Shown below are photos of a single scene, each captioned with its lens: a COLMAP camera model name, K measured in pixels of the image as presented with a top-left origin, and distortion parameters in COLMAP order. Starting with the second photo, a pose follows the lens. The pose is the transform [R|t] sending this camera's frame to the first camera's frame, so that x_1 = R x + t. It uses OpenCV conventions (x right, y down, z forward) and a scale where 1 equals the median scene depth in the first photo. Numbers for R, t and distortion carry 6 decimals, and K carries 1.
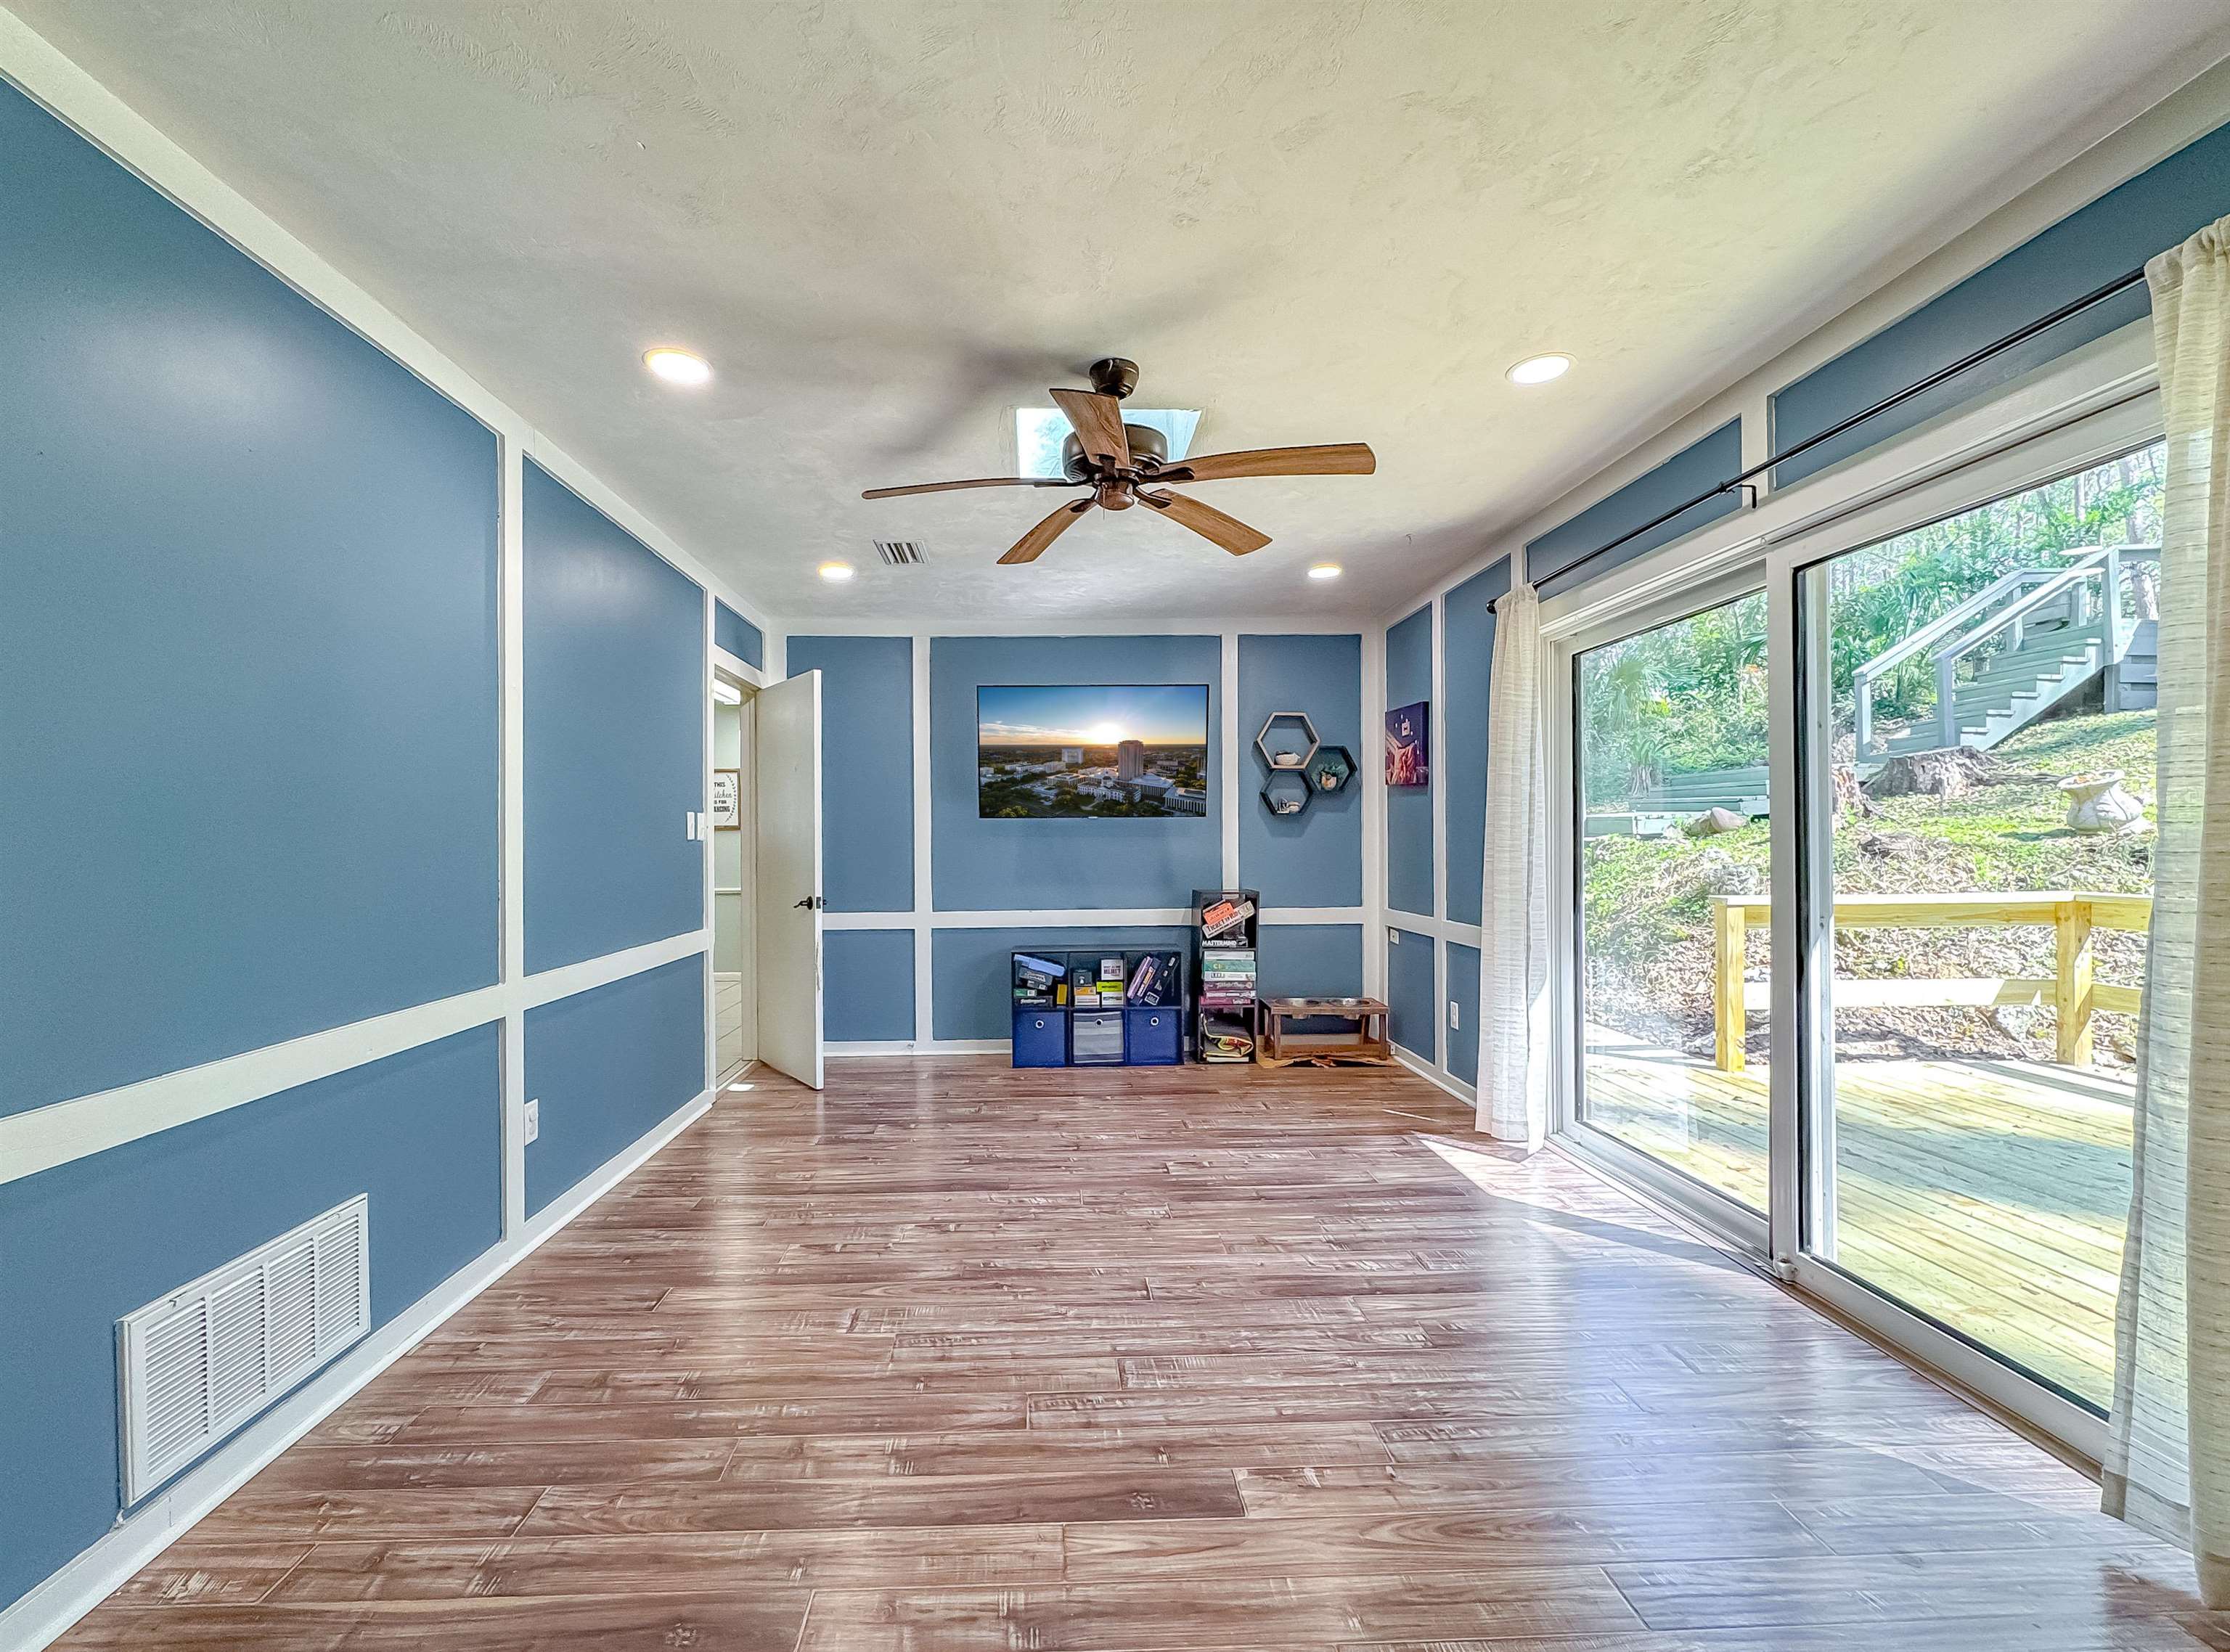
lens RADIAL K [[968.4, 0, 1064.8], [0, 968.4, 838.5], [0, 0, 1]] dist [-0.002256, -0.000248]
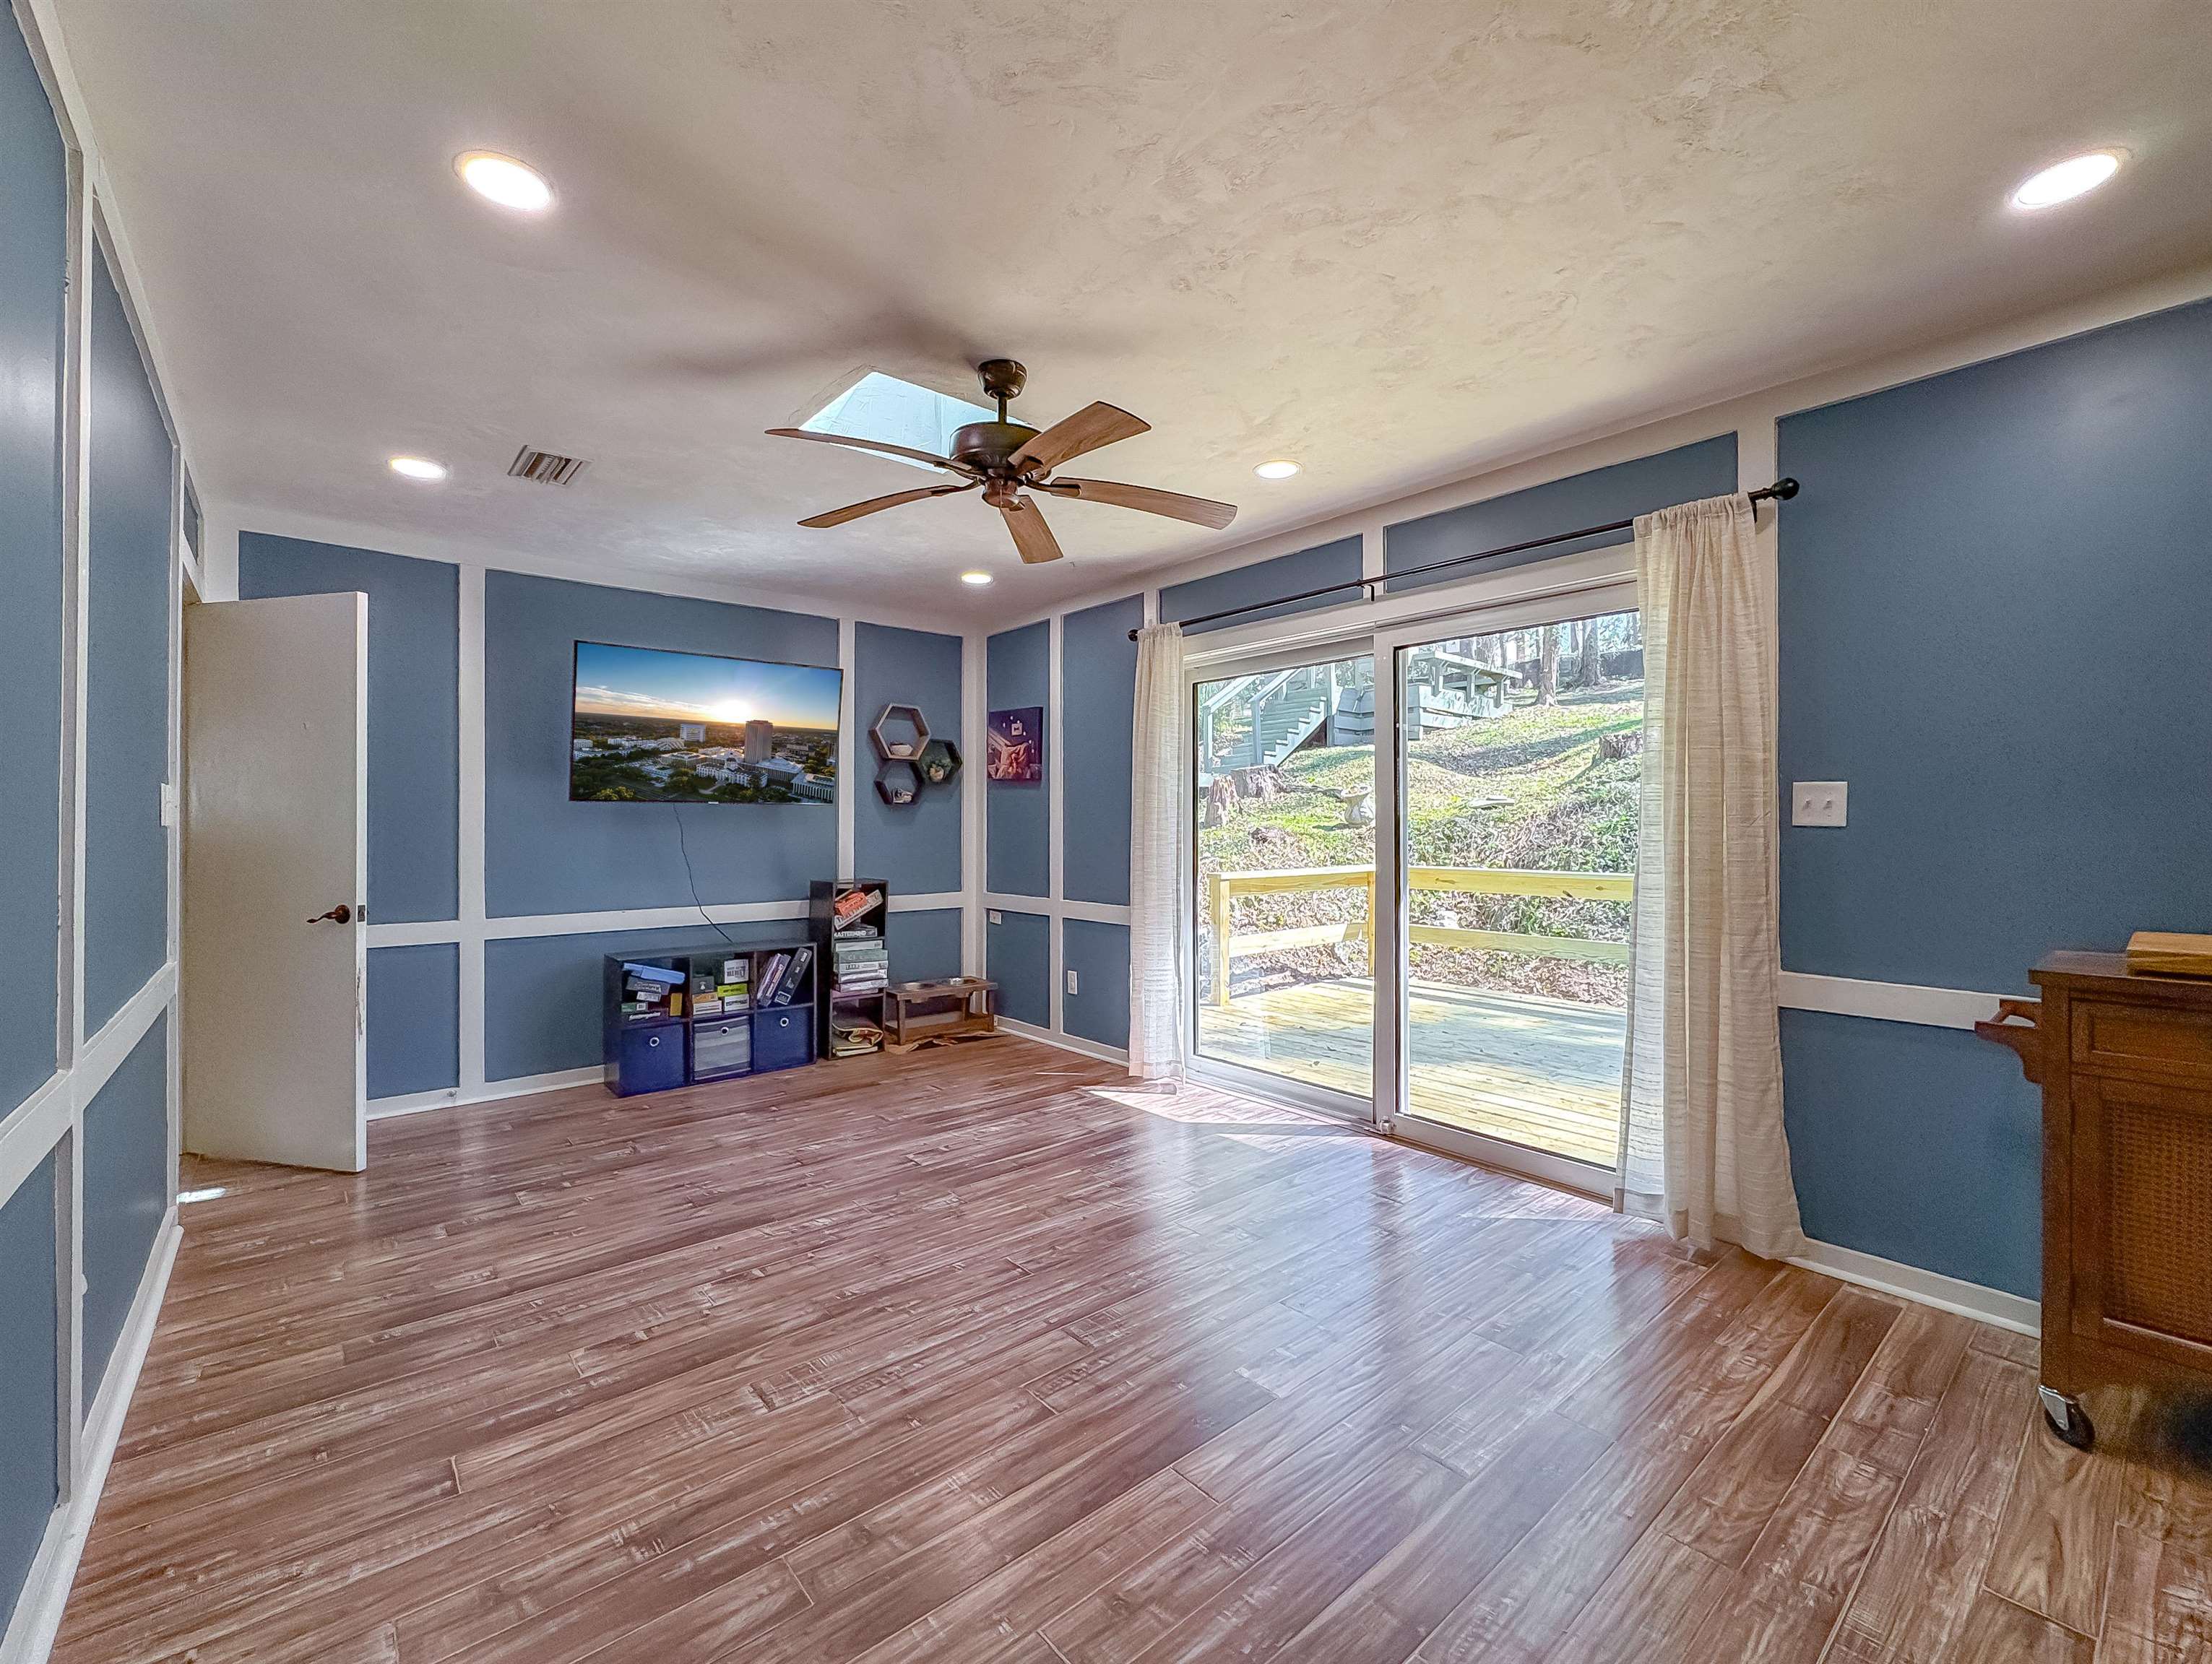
lens RADIAL K [[954.1, 0, 1154.4], [0, 954.1, 818.3], [0, 0, 1]] dist [-0.000266, -0.000286]
pose [[0.766014, 0.011491, 0.642721, -0.226552], [-0.006700, 0.999929, -0.009892, -0.001365], [-0.642789, 0.003271, 0.766036, 0.062138]]
